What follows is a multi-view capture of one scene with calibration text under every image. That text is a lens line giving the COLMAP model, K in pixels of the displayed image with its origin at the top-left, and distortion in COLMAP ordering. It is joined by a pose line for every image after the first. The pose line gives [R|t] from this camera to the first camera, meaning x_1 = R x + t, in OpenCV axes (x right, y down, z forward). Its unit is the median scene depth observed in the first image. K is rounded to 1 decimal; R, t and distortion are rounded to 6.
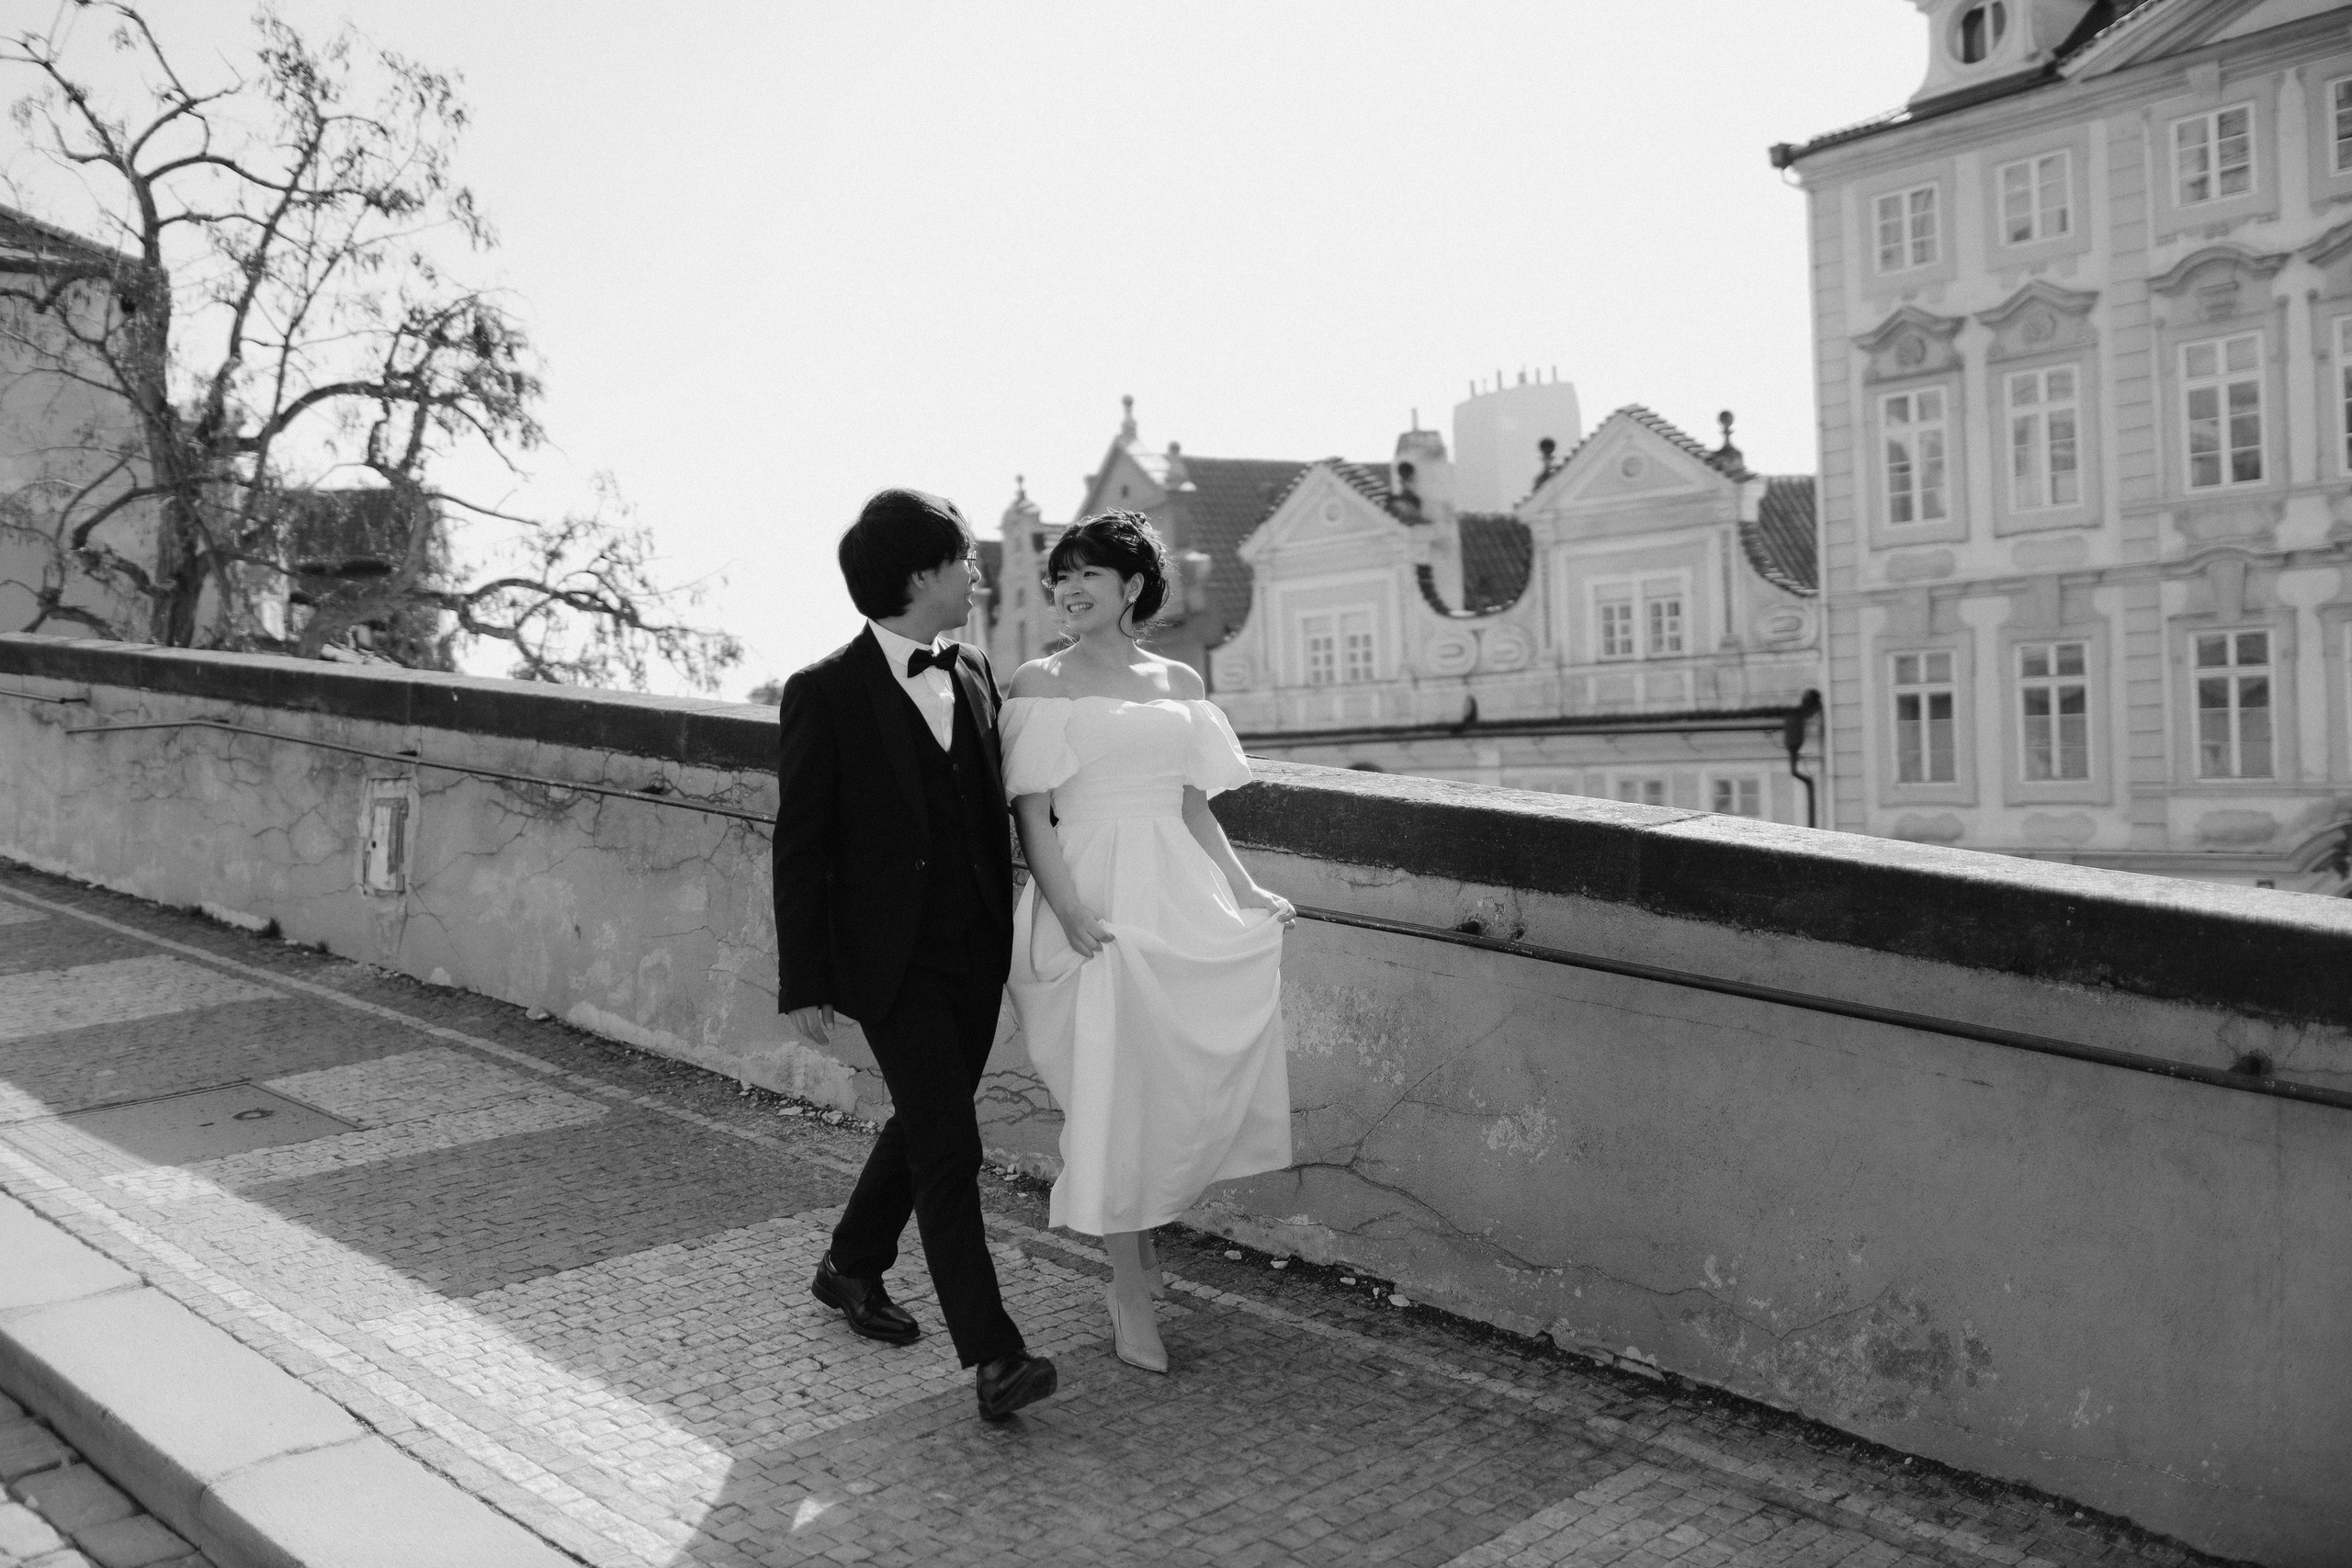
lens RADIAL K [[2329.7, 0, 1176.0], [0, 2329.7, 784.0], [0, 0, 1]] dist [-0.091459, 0.103400]
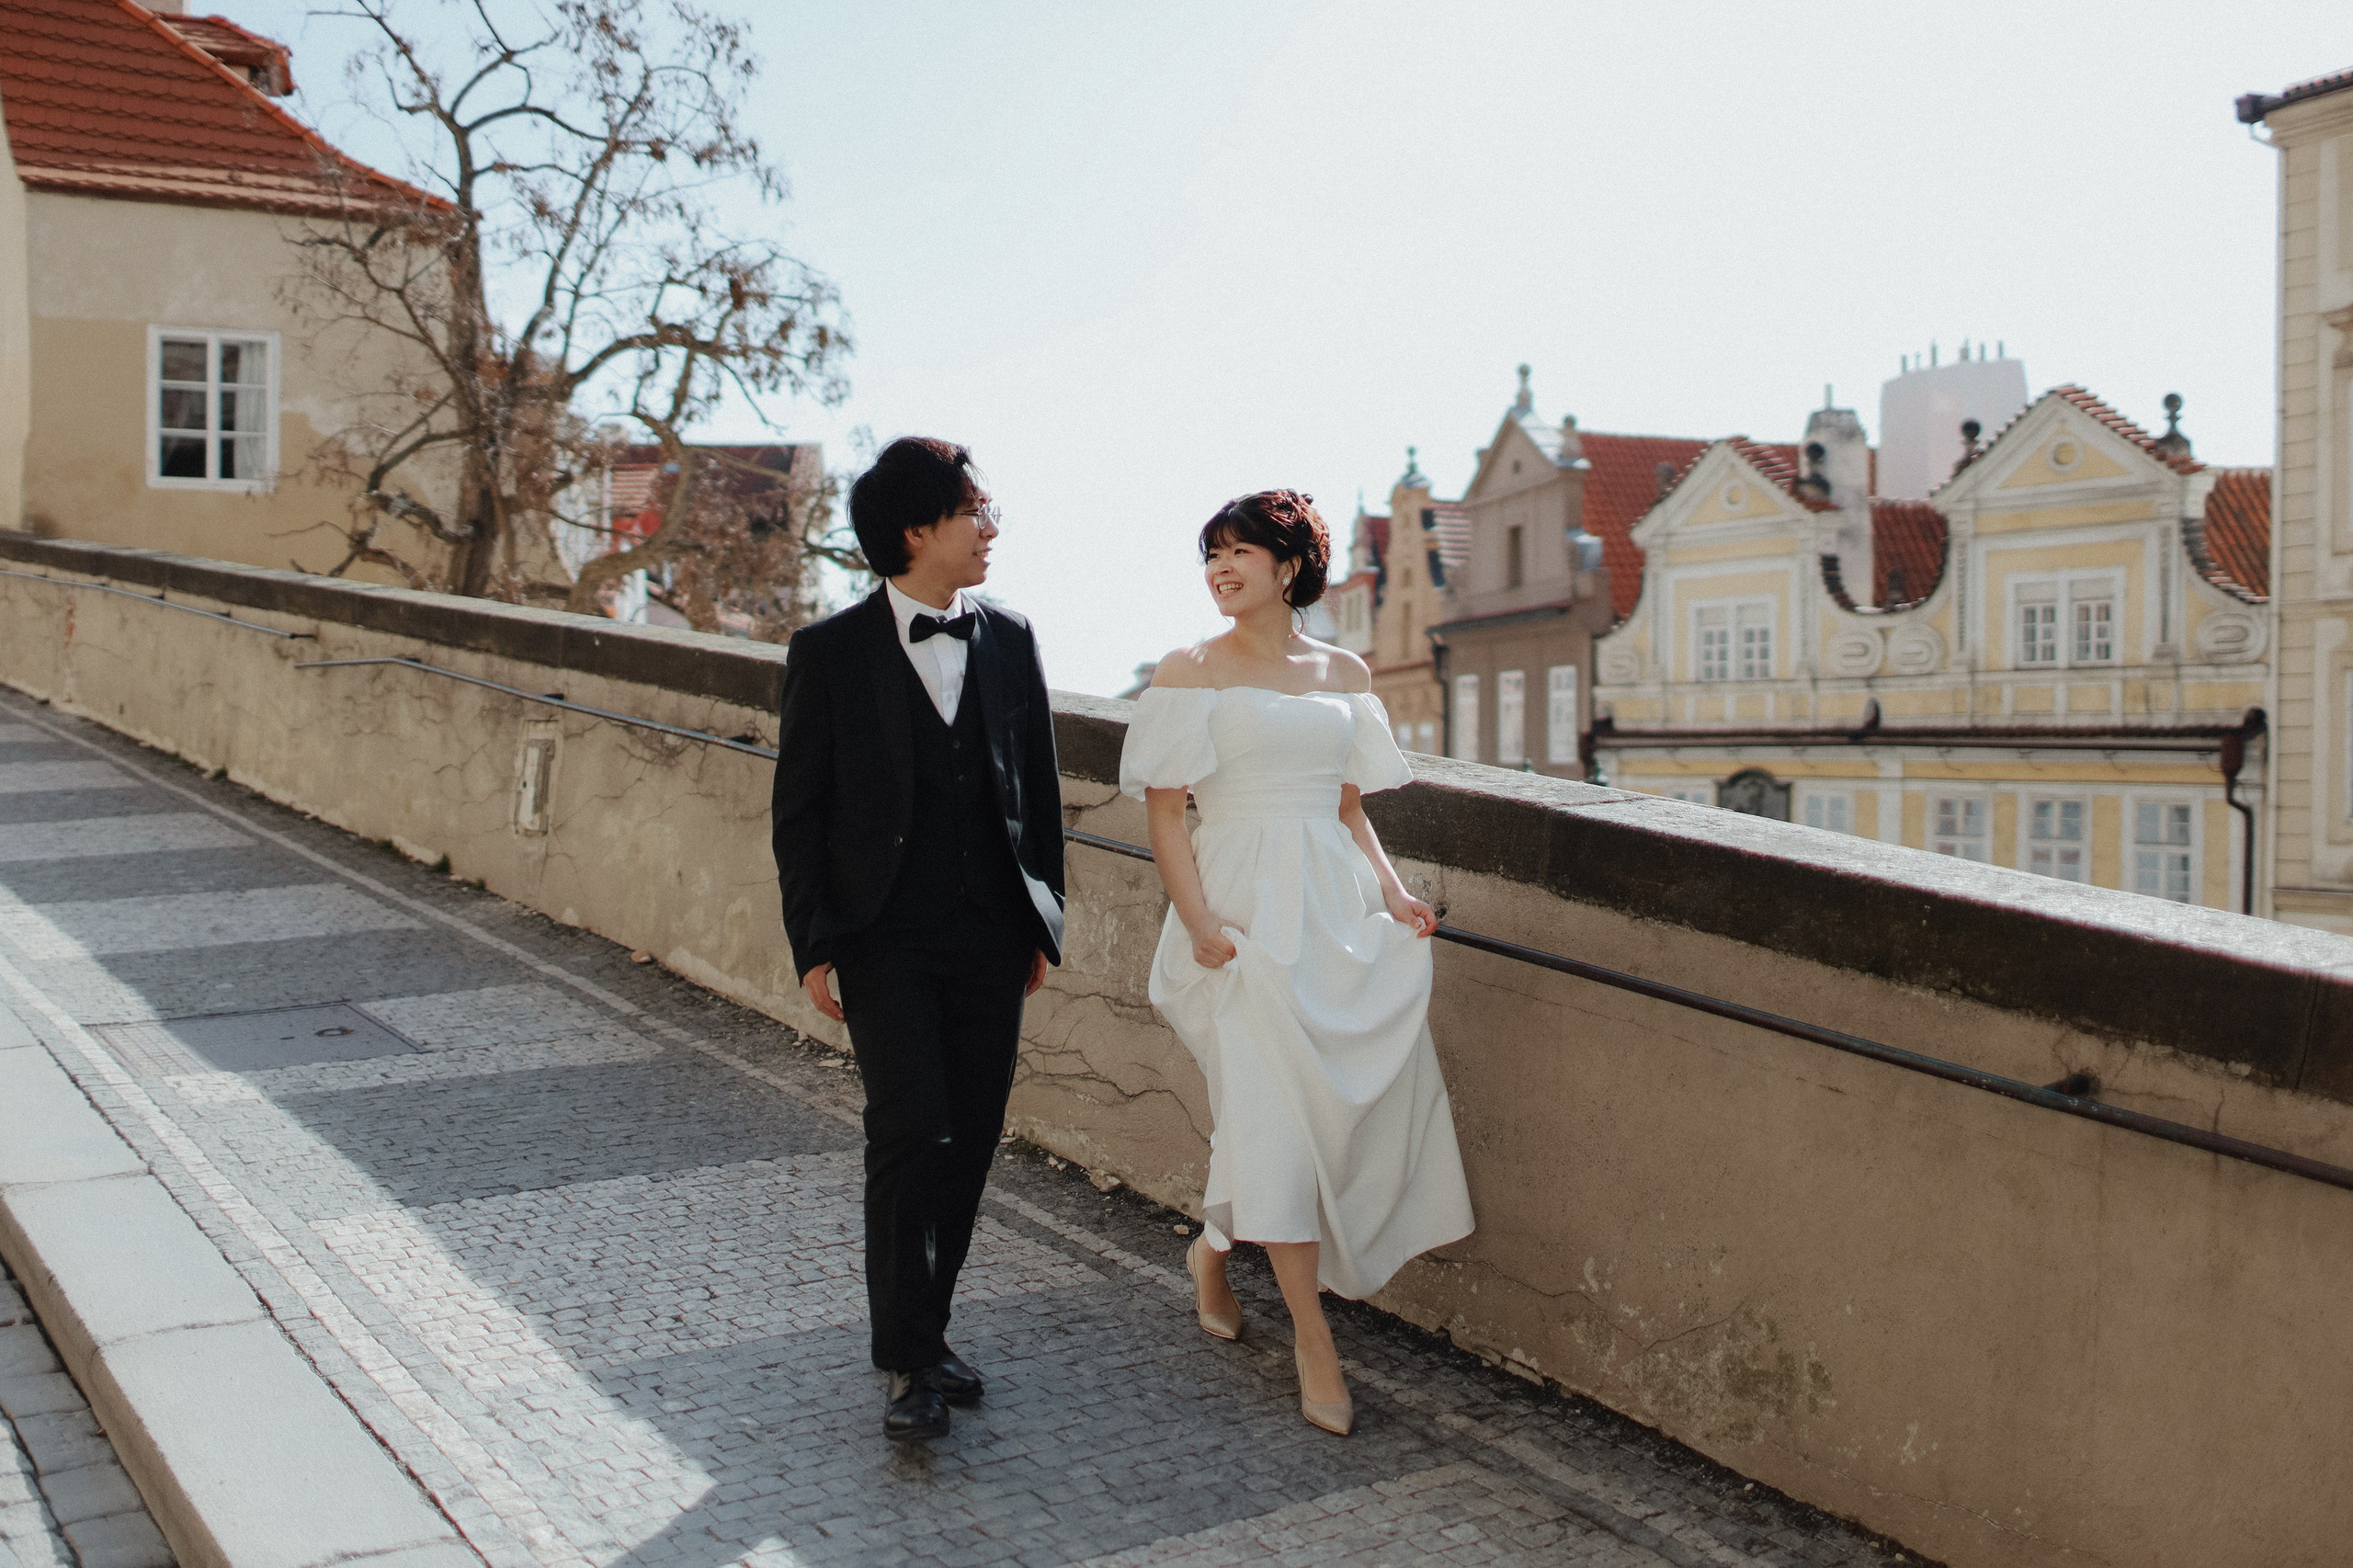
lens RADIAL K [[2486.4, 0, 1176.5], [0, 2486.4, 784.0], [0, 0, 1]] dist [-0.091941, 0.098908]
pose [[0.982216, 0.046621, -0.181872, 0.107792], [-0.046238, 0.998910, 0.006348, 0.004748], [0.181970, 0.002175, 0.983302, -0.014450]]
